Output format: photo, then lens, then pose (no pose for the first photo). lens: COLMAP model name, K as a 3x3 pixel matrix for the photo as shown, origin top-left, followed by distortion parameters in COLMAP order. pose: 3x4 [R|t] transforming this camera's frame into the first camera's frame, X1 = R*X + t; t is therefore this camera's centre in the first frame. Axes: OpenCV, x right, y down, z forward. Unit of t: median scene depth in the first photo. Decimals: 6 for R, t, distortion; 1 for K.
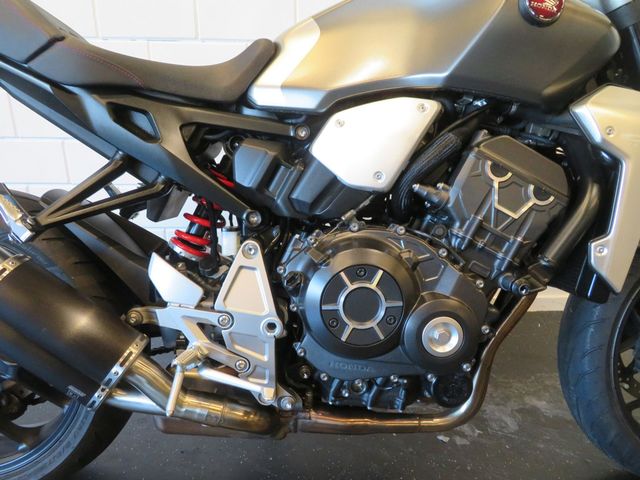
lens RADIAL K [[459.5, 0, 318.5], [0, 459.5, 241.3], [0, 0, 1]] dist [-0.003205, -0.000159]
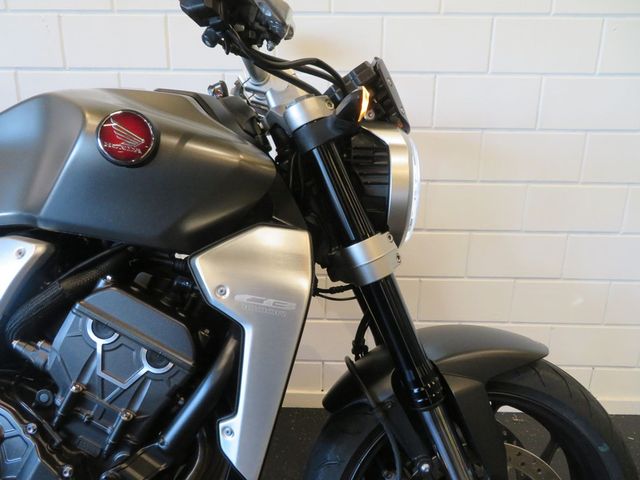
lens RADIAL K [[450.3, 0, 320.0], [0, 450.3, 240.0], [0, 0, 1]] dist [-0.005560, -0.002677]
pose [[0.997486, 0.022851, -0.067072, 0.805424], [-0.027865, 0.996810, -0.074795, -0.257690], [0.065148, 0.076476, 0.994941, 0.200337]]
